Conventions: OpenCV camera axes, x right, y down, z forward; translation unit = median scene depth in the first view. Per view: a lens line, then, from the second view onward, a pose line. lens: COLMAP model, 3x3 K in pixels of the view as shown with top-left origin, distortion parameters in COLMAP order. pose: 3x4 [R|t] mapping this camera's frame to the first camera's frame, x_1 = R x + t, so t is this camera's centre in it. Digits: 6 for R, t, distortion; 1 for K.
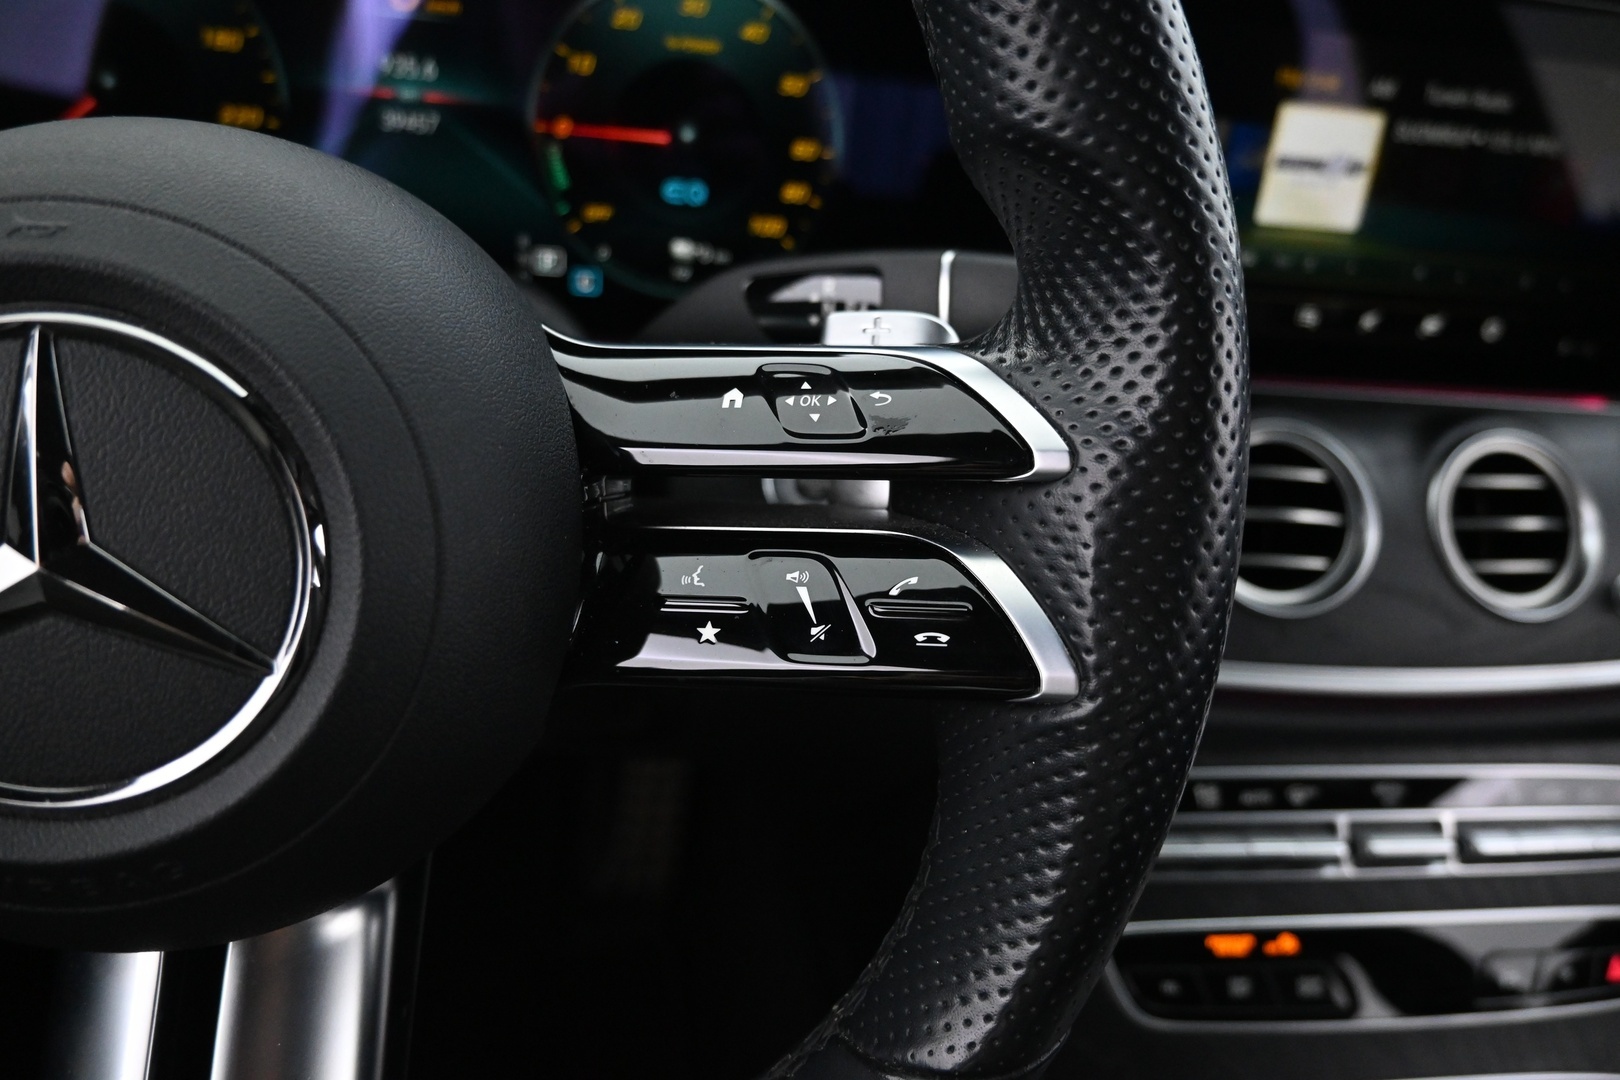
lens RADIAL K [[1115.5, 0, 787.4], [0, 1115.5, 547.4], [0, 0, 1]] dist [-0.004306, -0.002354]
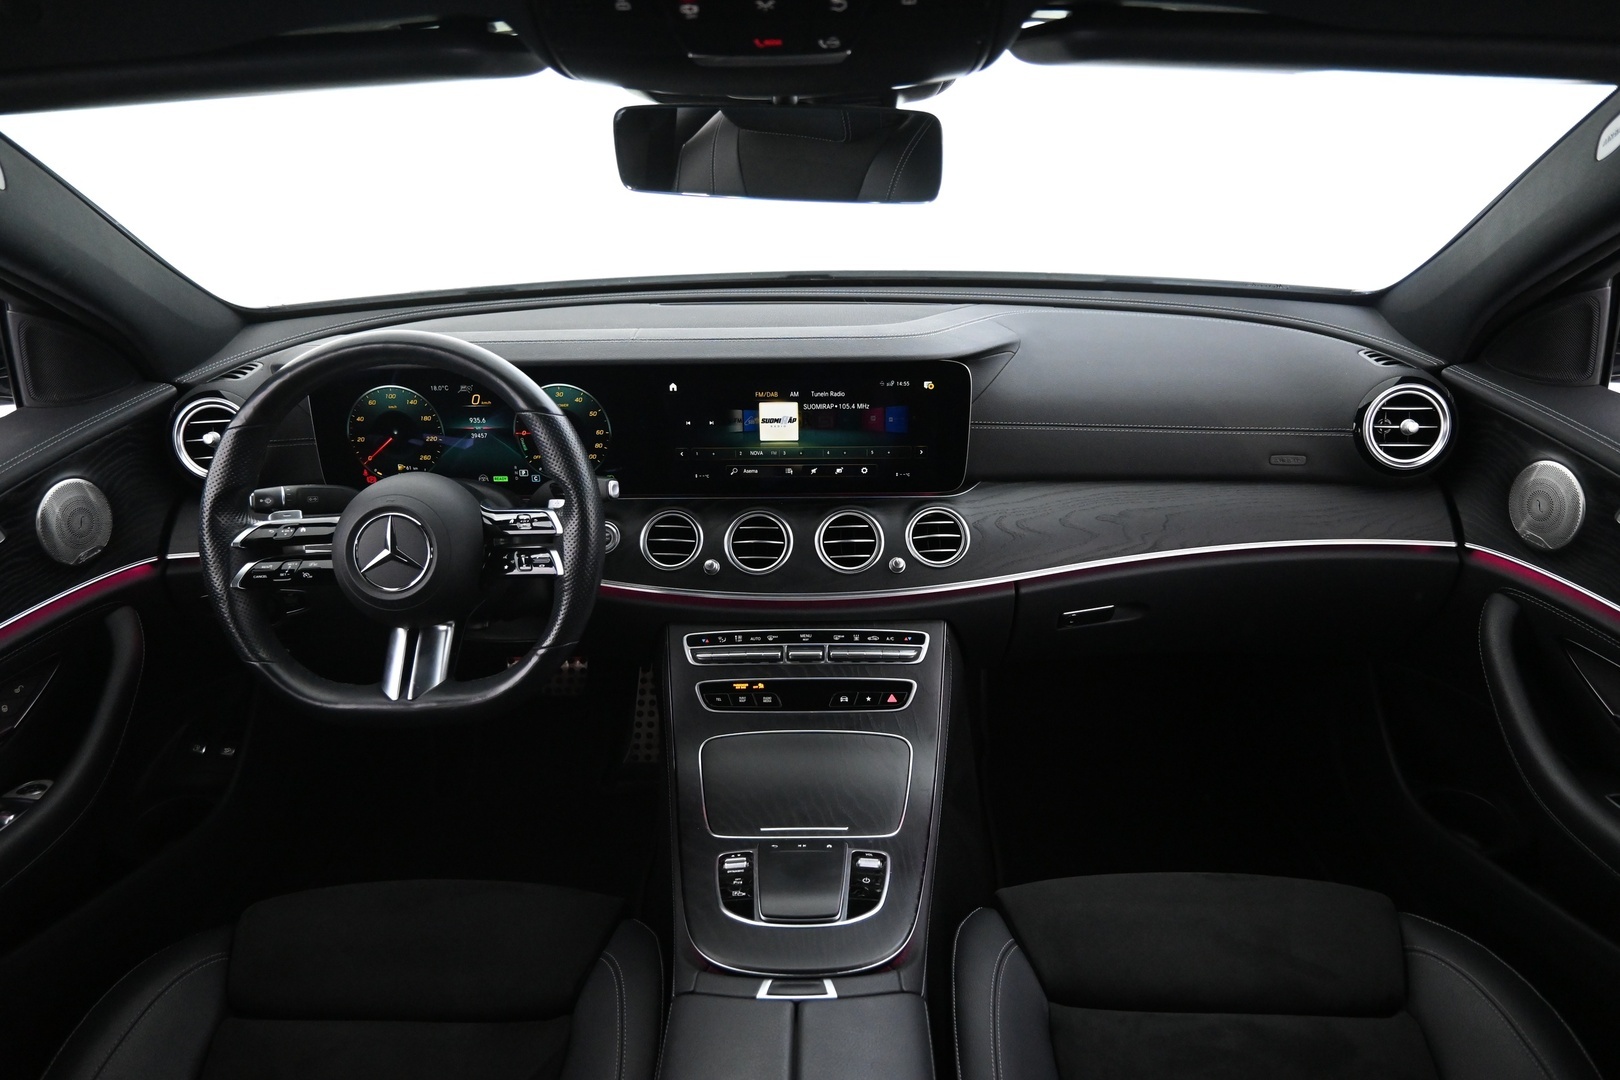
lens RADIAL K [[1108.1, 0, 810.0], [0, 1108.1, 540.0], [0, 0, 1]] dist [-0.003125, -0.001016]
pose [[0.981119, -0.048231, -0.187295, 1.234628], [0.035466, 0.996852, -0.070917, 0.196152], [0.190126, 0.062935, 0.979740, -2.030572]]
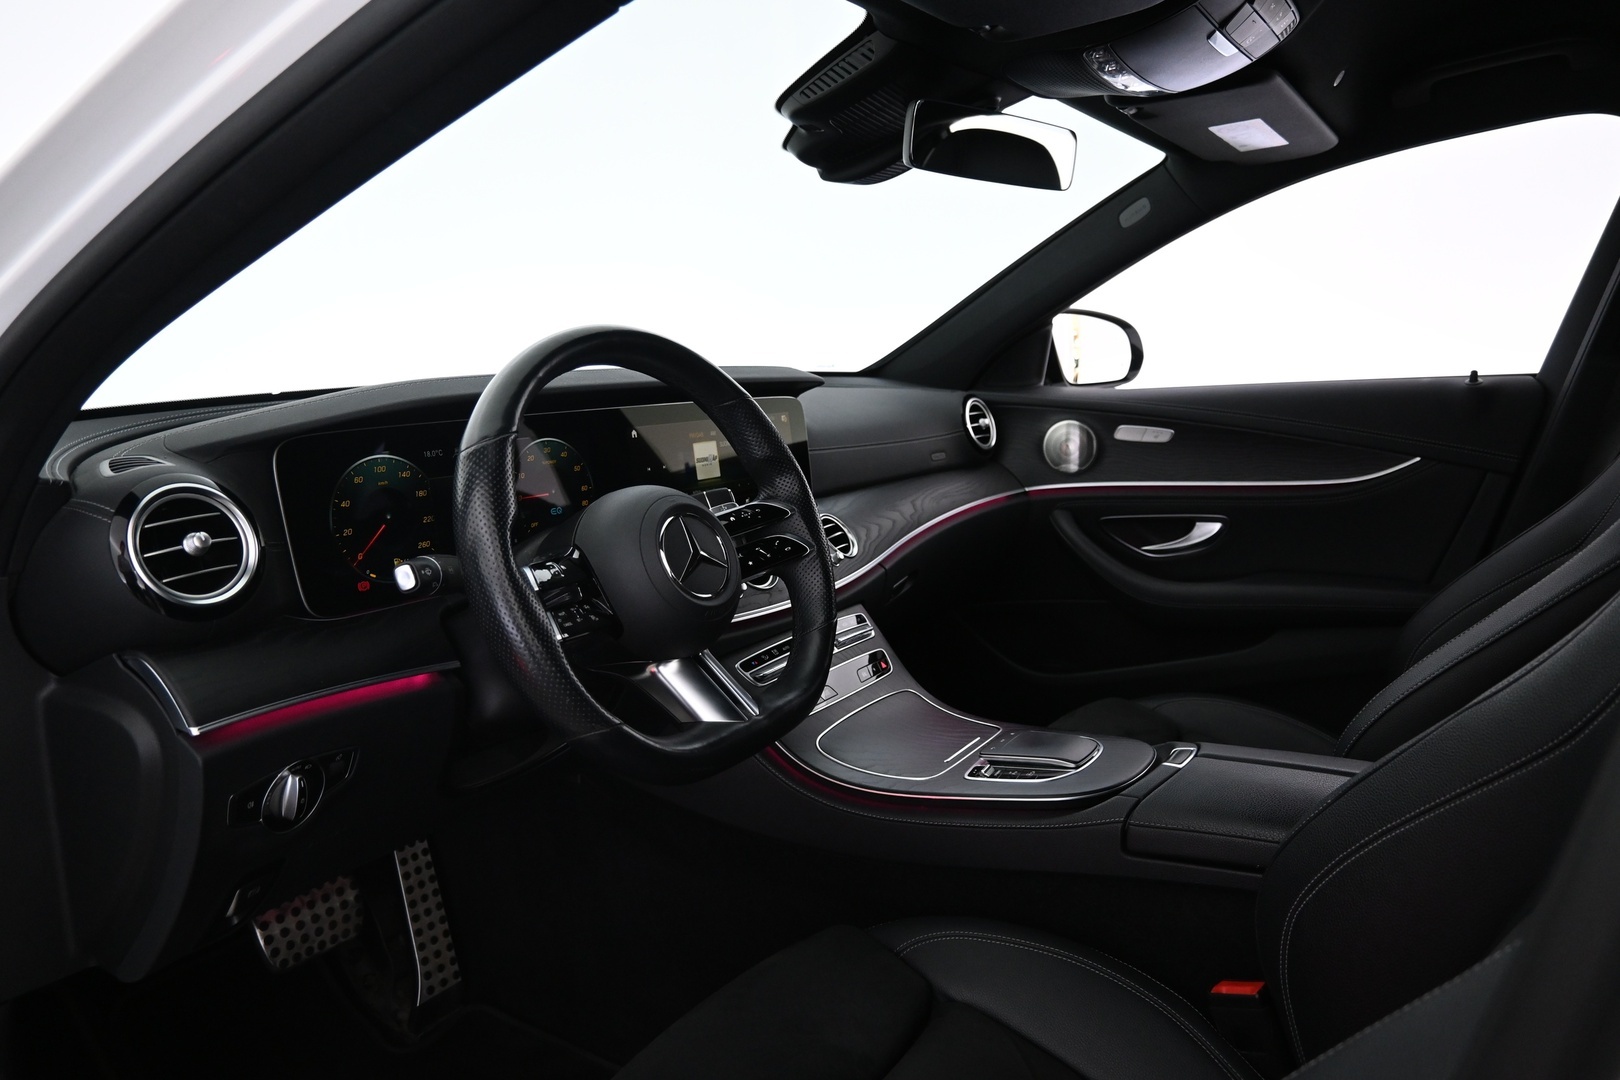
lens RADIAL K [[1089.4, 0, 791.5], [0, 1089.4, 533.7], [0, 0, 1]] dist [0.001874, -0.004350]
pose [[0.667493, -0.239201, 0.705150, -1.737961], [0.429799, 0.897084, -0.102538, 0.281075], [-0.608051, 0.371516, 0.701605, -1.325115]]
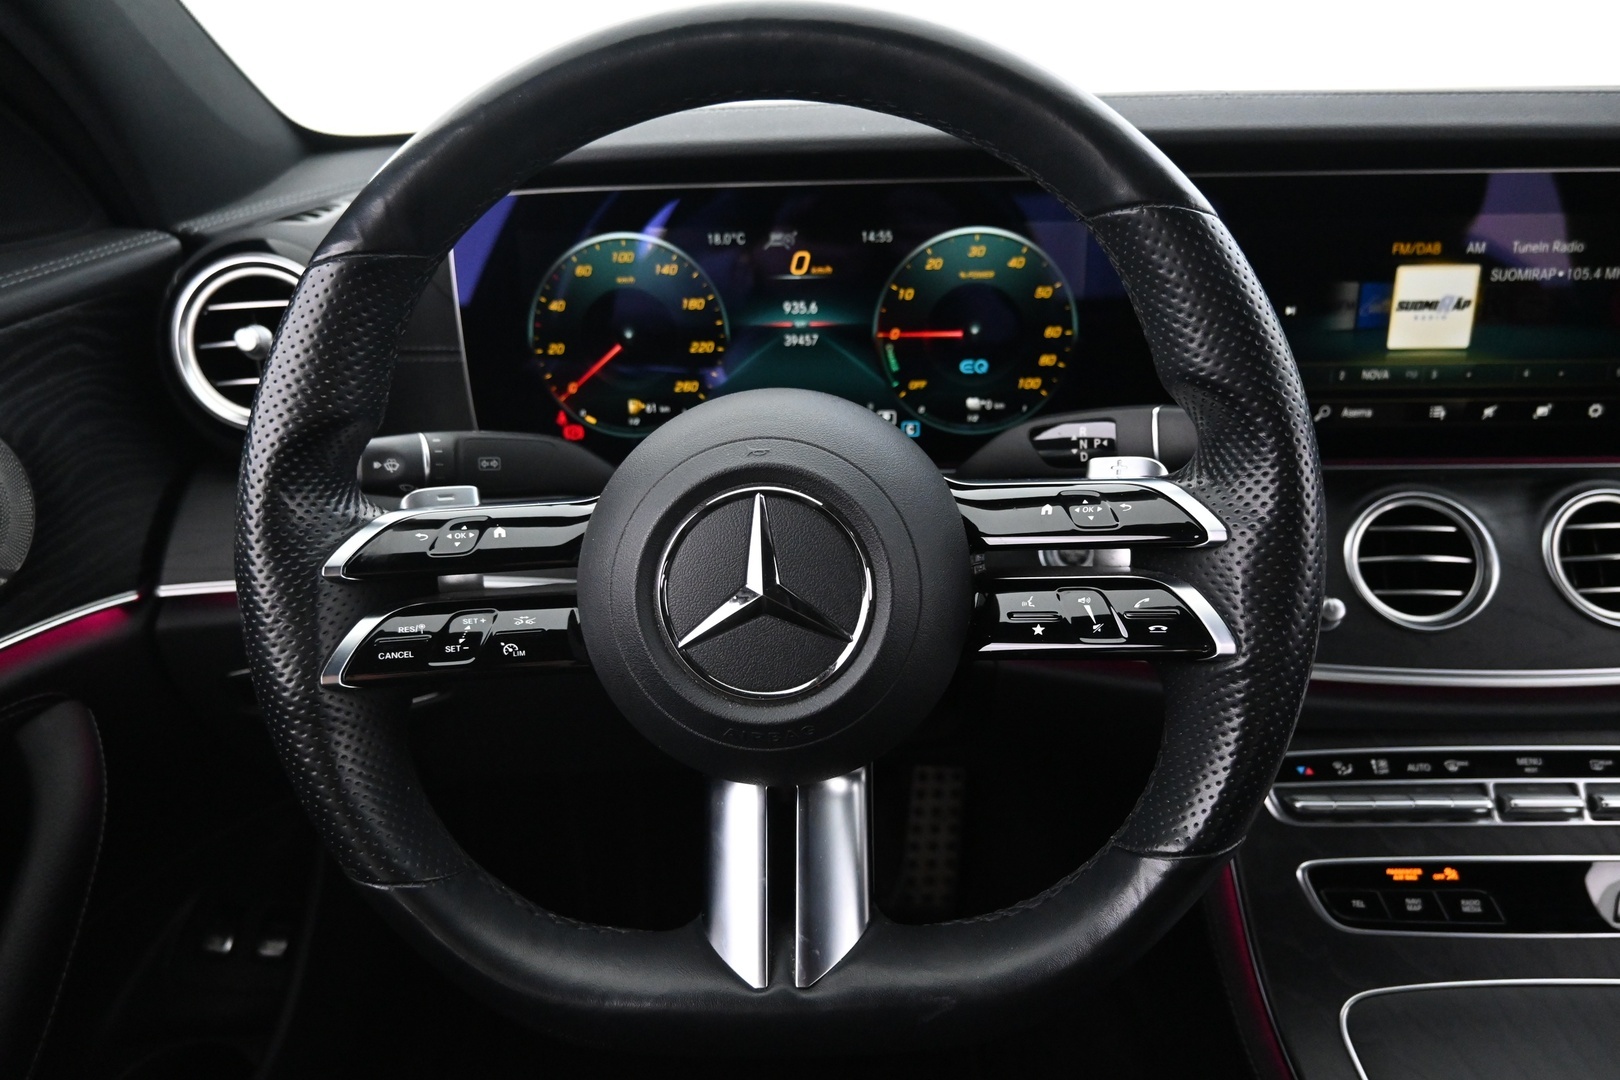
lens RADIAL K [[1089.4, 0, 791.5], [0, 1089.4, 533.7], [0, 0, 1]] dist [0.001874, -0.004350]
pose [[0.979692, -0.051205, -0.193862, -0.062801], [0.035721, 0.995947, -0.082547, 0.025475], [0.197303, 0.073946, 0.977550, -0.521505]]
